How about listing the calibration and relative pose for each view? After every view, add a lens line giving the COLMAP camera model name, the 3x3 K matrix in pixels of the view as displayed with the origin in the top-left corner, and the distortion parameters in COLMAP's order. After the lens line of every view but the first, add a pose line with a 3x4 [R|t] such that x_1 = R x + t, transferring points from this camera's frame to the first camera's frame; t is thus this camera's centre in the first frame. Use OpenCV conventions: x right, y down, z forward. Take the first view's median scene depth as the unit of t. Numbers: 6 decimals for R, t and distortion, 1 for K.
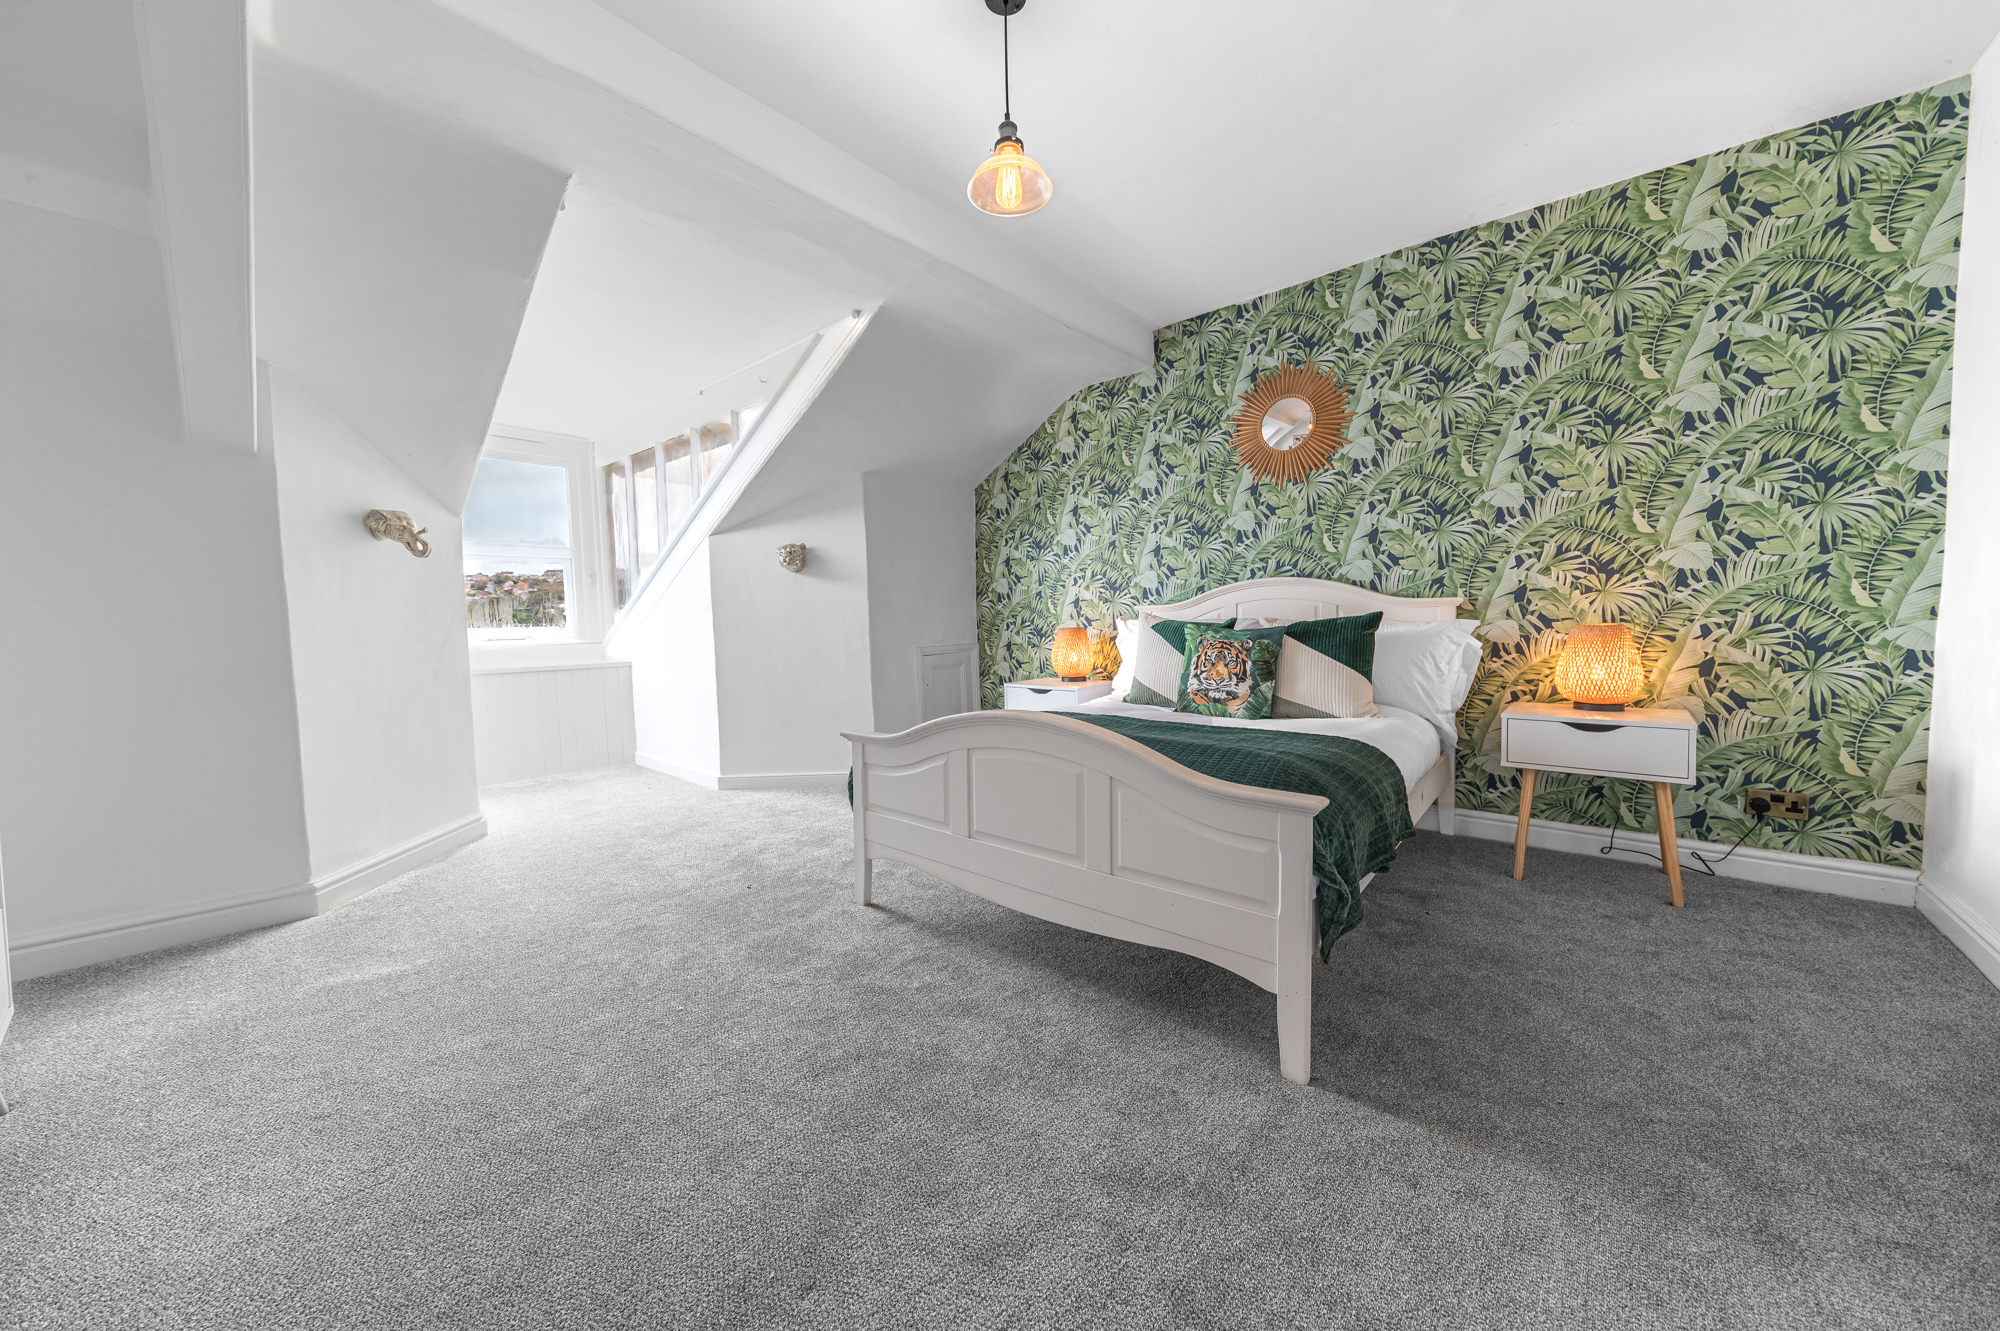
lens RADIAL K [[680.1, 0, 1004.5], [0, 680.1, 660.2], [0, 0, 1]] dist [-0.010251, -0.001750]
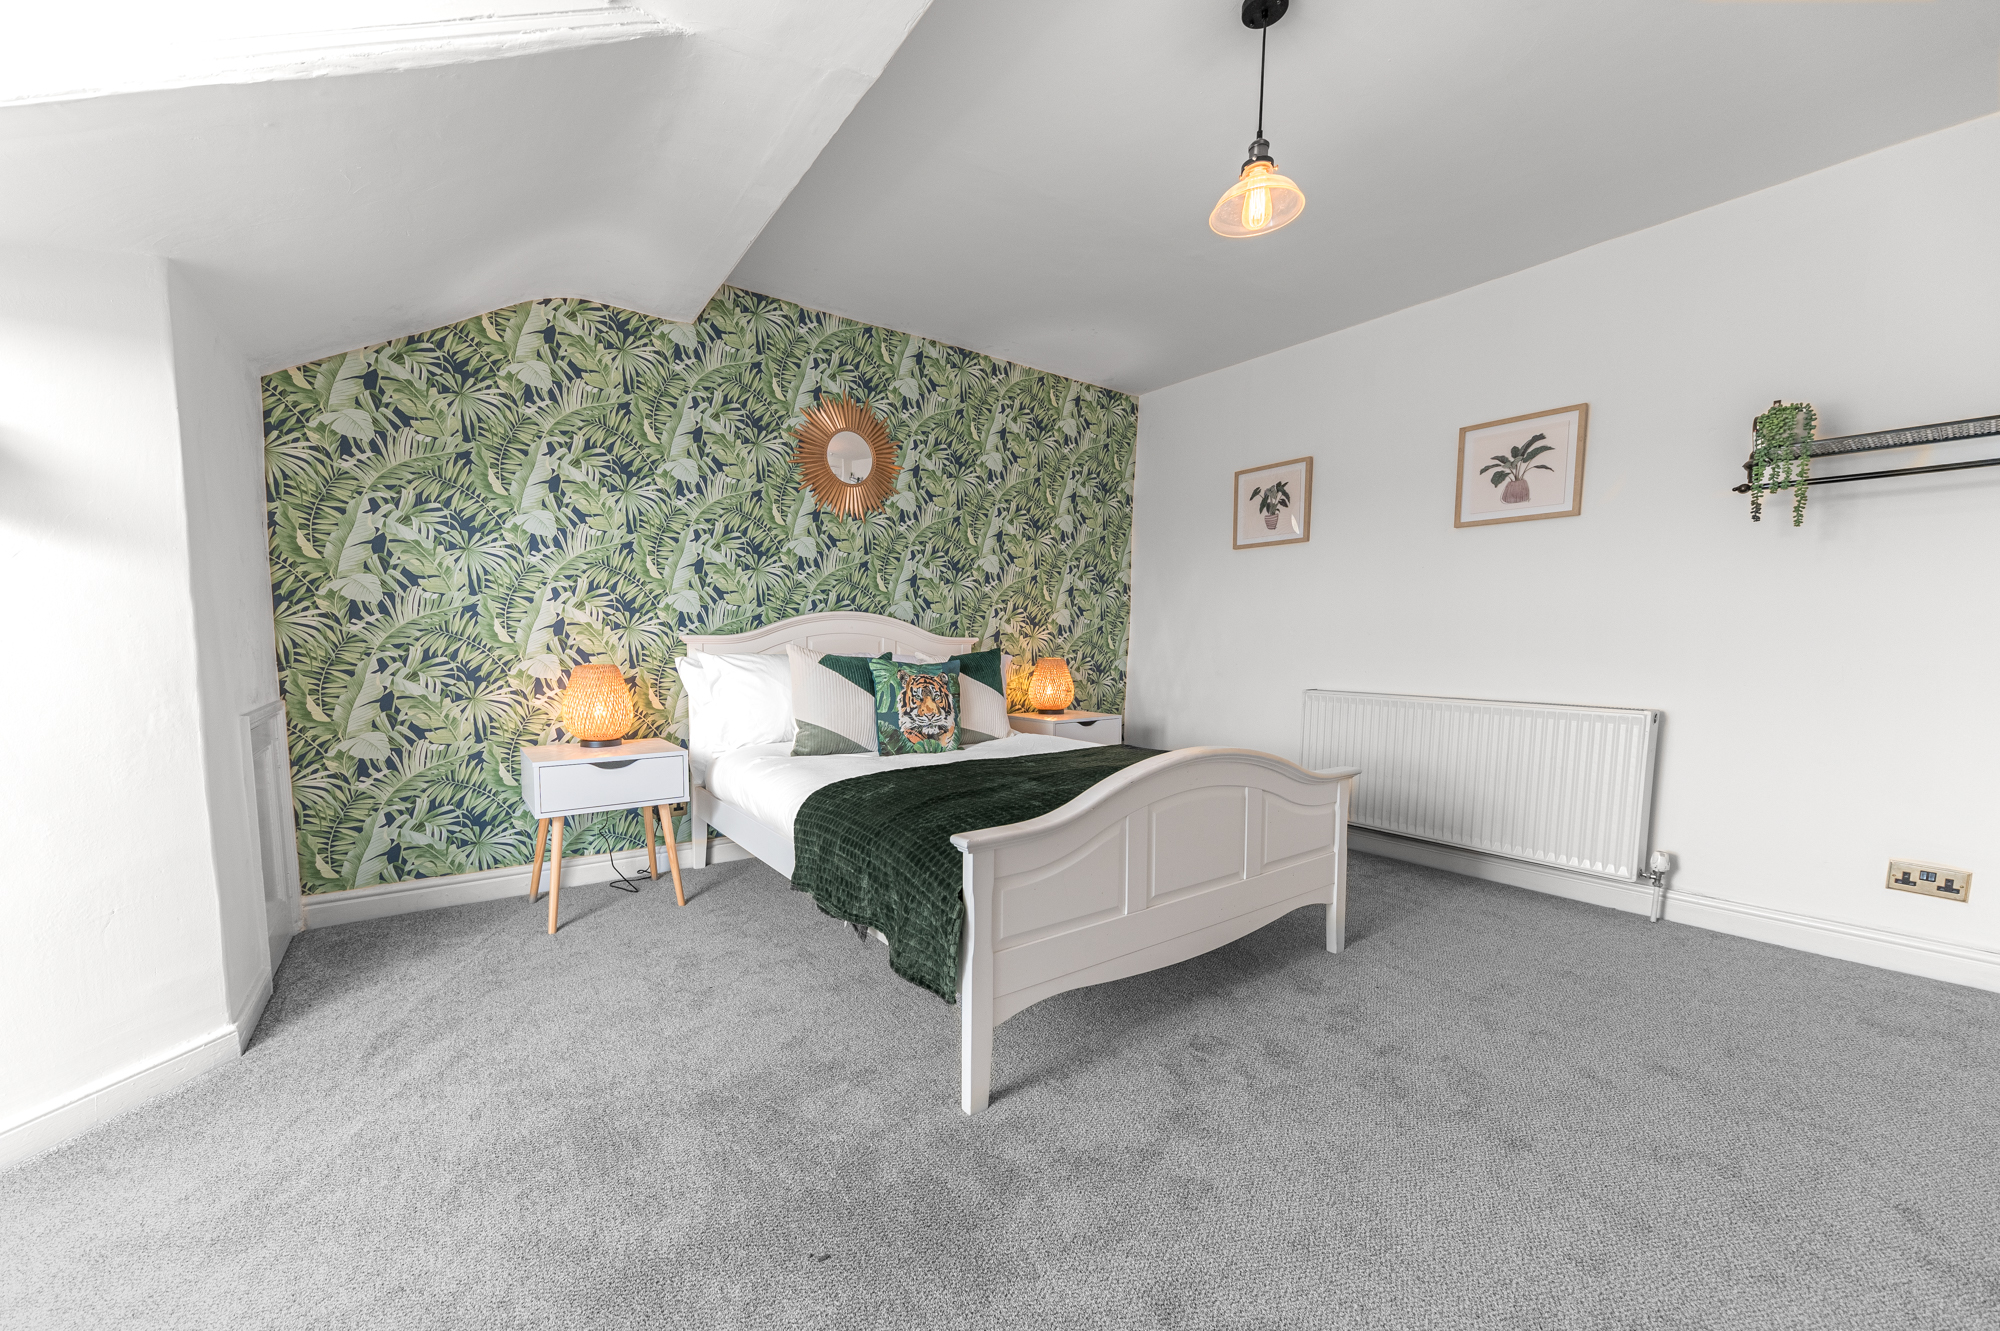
lens RADIAL K [[778.4, 0, 974.1], [0, 778.4, 706.3], [0, 0, 1]] dist [-0.008635, -0.000215]
pose [[0.222540, -0.061524, 0.972980, -0.718930], [0.053273, 0.997283, 0.050877, -0.035900], [-0.973467, 0.040511, 0.225213, 0.622401]]
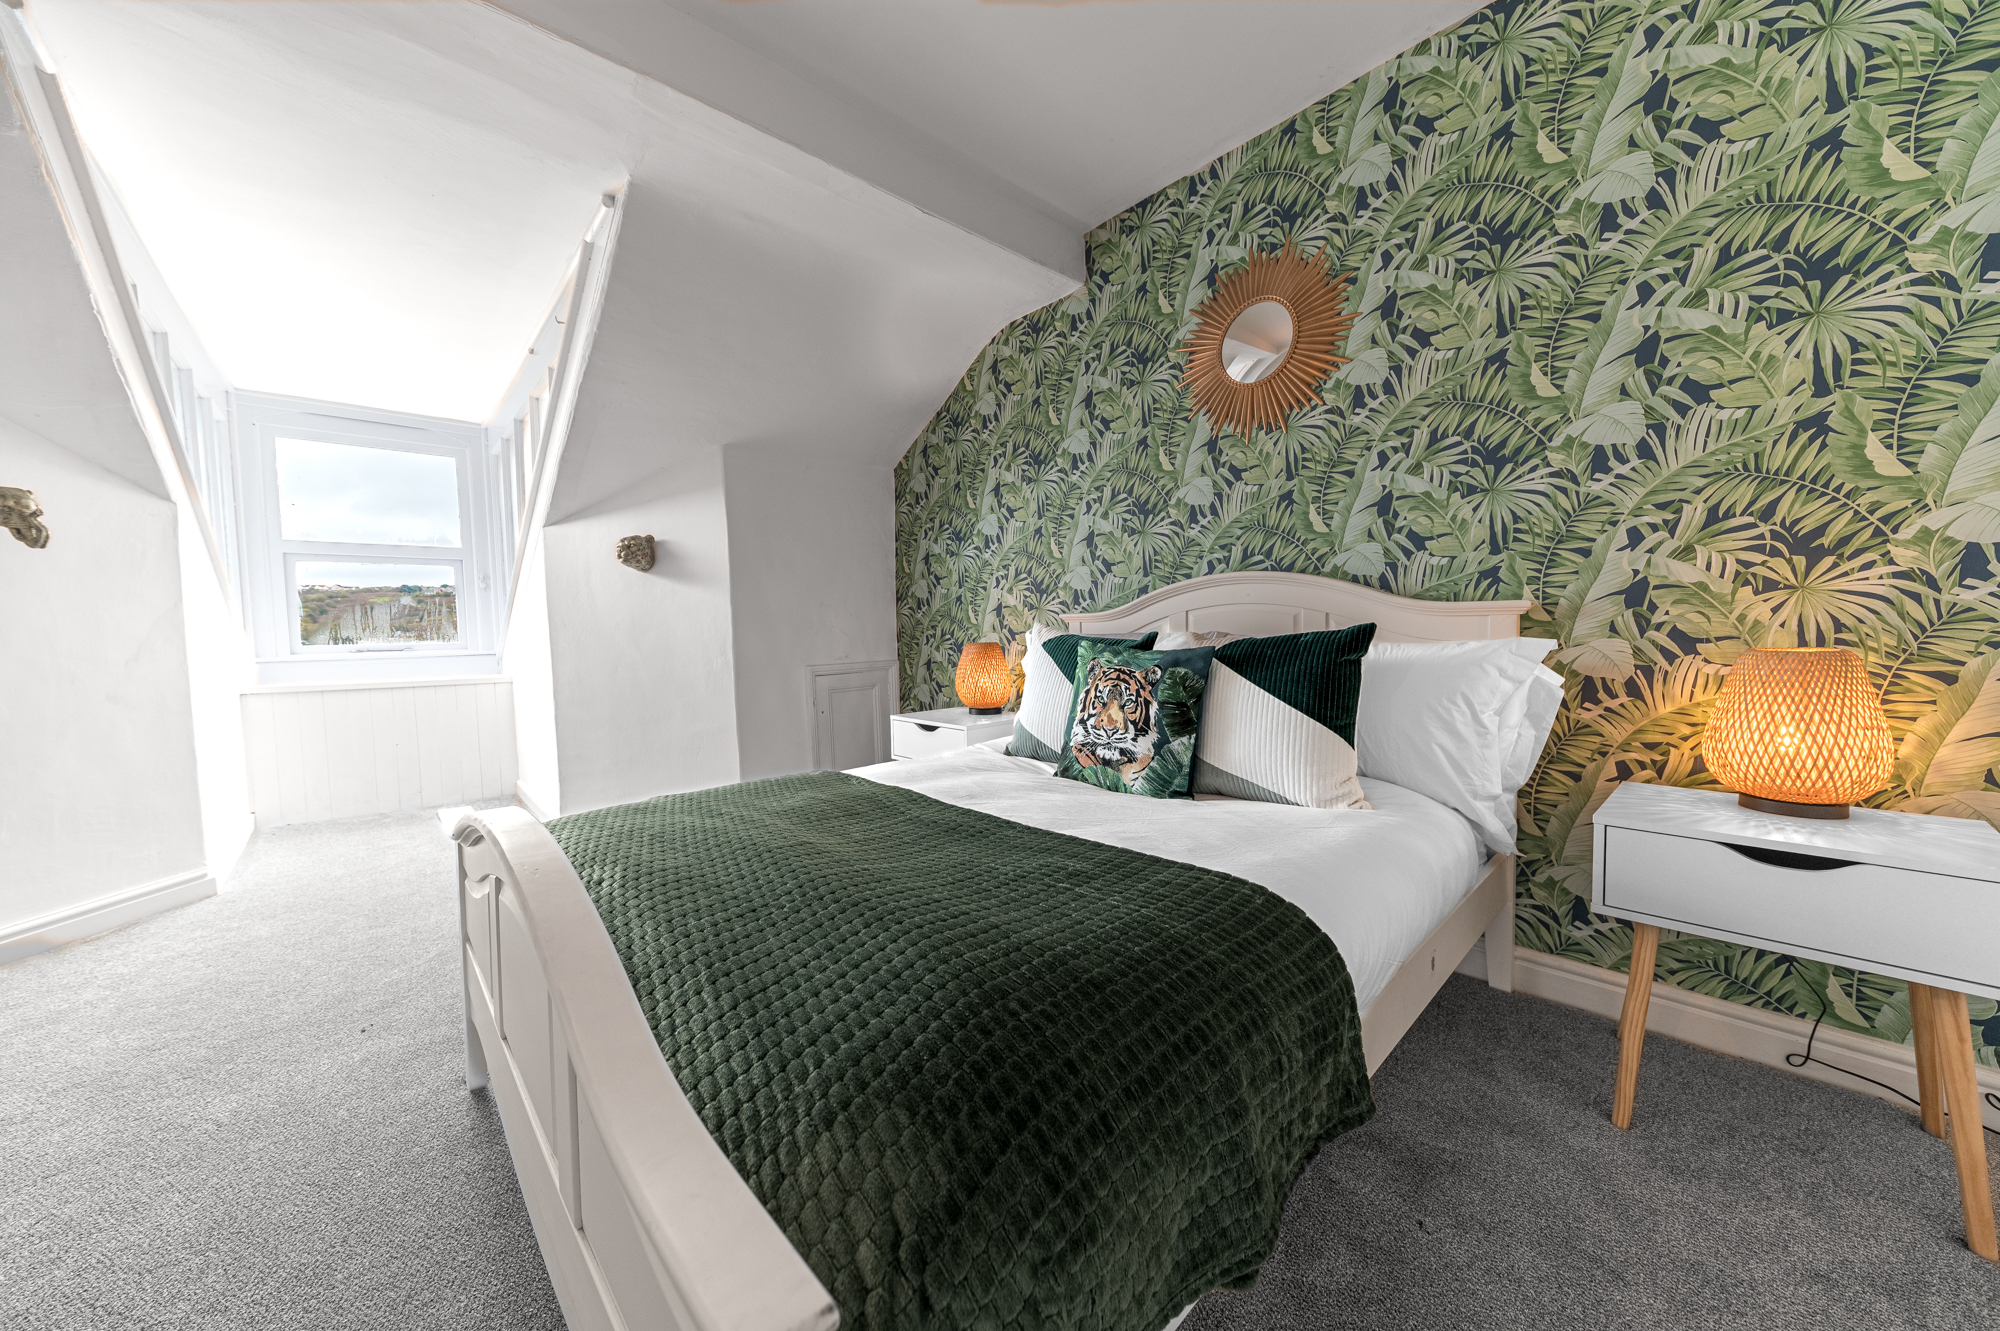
lens RADIAL K [[680.1, 0, 989.6], [0, 680.1, 670.1], [0, 0, 1]] dist [-0.010251, -0.001750]
pose [[0.993060, 0.012657, -0.116922, 0.253980], [-0.012688, 0.999919, 0.000480, -0.023626], [0.116919, 0.001007, 0.993141, 0.327602]]
